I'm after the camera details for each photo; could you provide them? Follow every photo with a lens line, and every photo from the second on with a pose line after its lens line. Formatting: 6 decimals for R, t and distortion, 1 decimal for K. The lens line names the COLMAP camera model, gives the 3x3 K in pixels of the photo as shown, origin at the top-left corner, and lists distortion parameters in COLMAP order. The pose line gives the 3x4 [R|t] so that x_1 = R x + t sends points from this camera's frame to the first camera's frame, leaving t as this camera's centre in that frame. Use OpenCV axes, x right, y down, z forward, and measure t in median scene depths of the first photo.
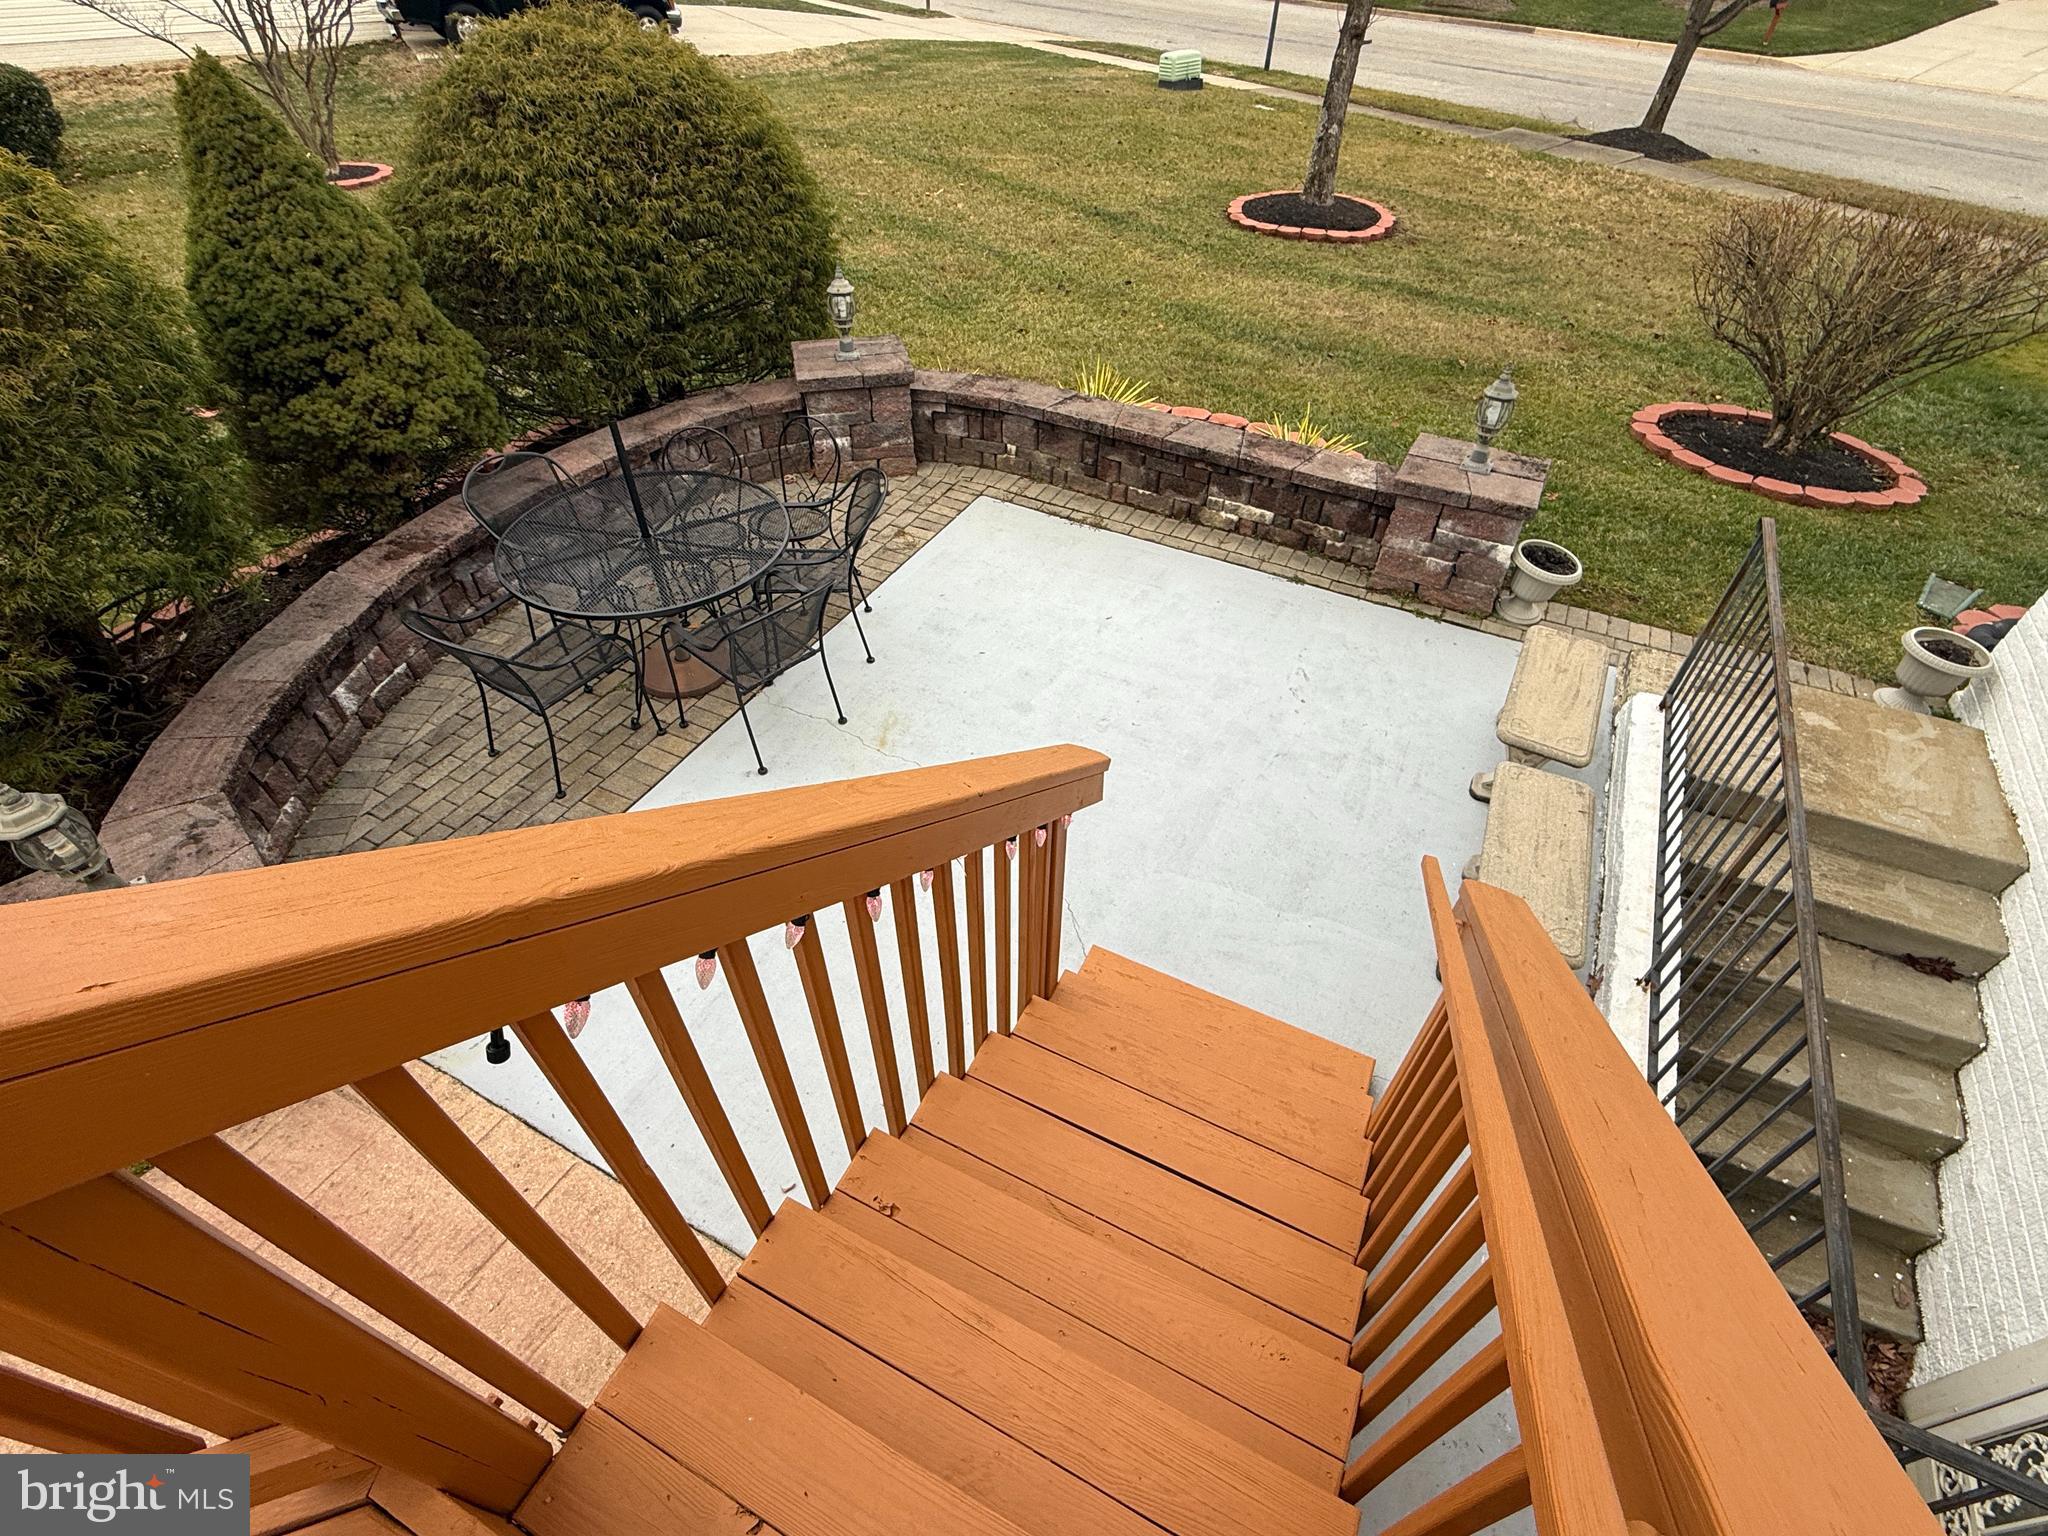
lens RADIAL K [[941.0, 0, 1026.4], [0, 941.0, 772.5], [0, 0, 1]] dist [0.002035, 0.000157]
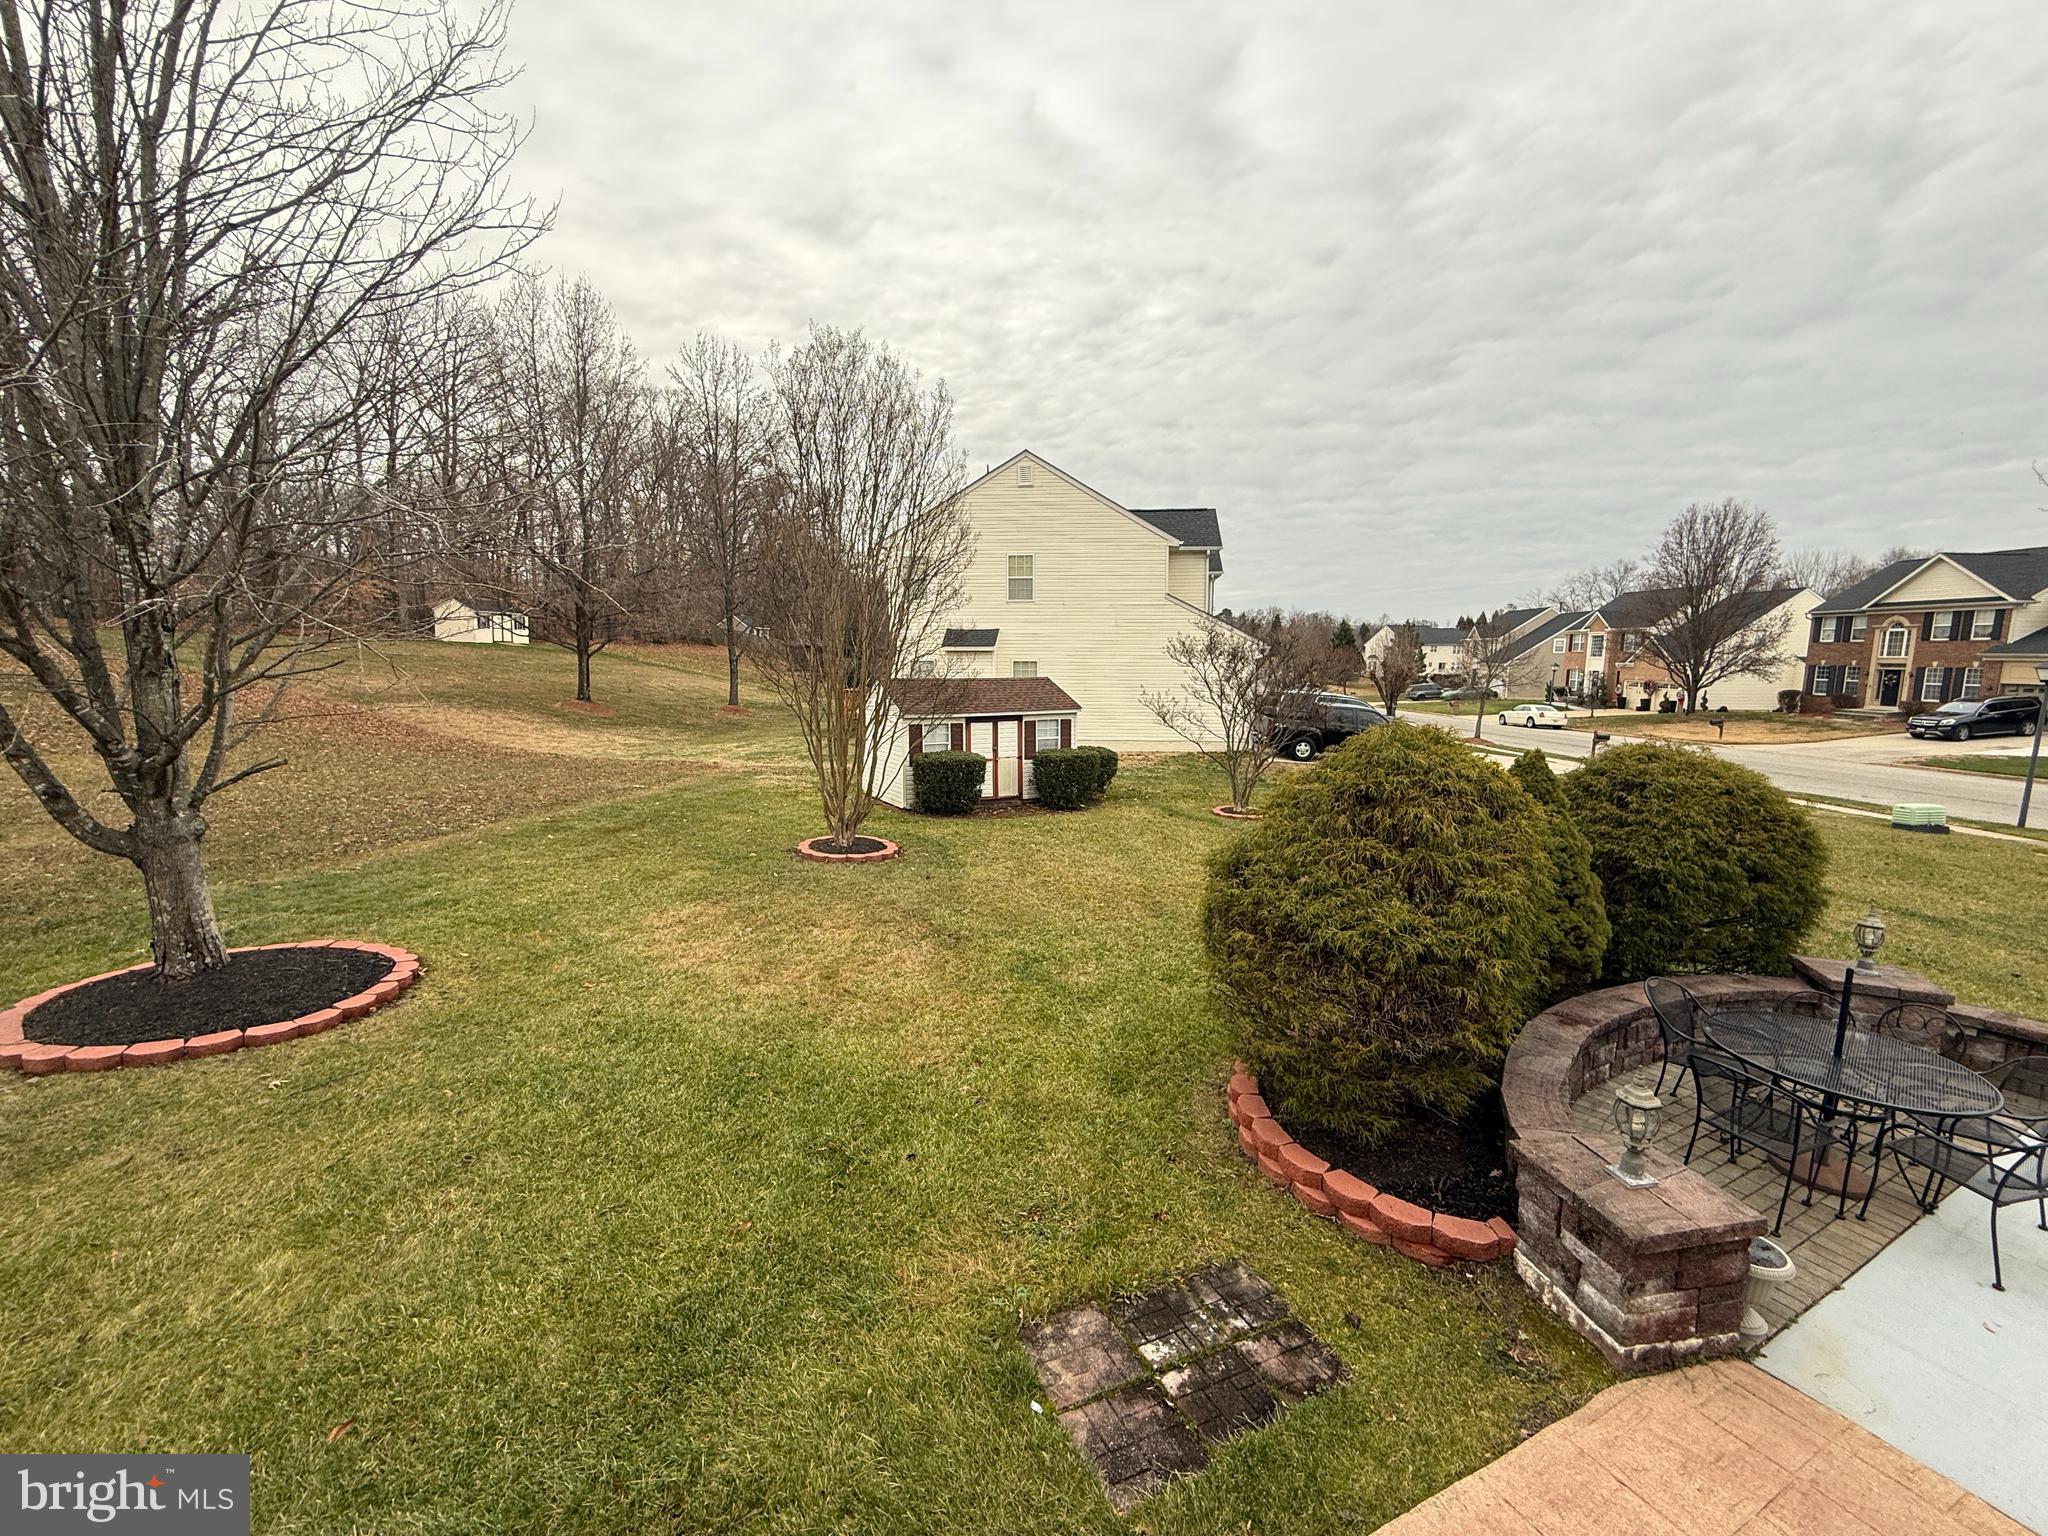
lens RADIAL K [[817.5, 0, 1024.7], [0, 817.5, 767.8], [0, 0, 1]] dist [0.000060, 0.000086]
pose [[0.824060, 0.078341, -0.561059, -0.504225], [-0.403571, 0.776224, -0.484362, 0.304829], [0.397562, 0.625571, 0.671272, -0.316178]]
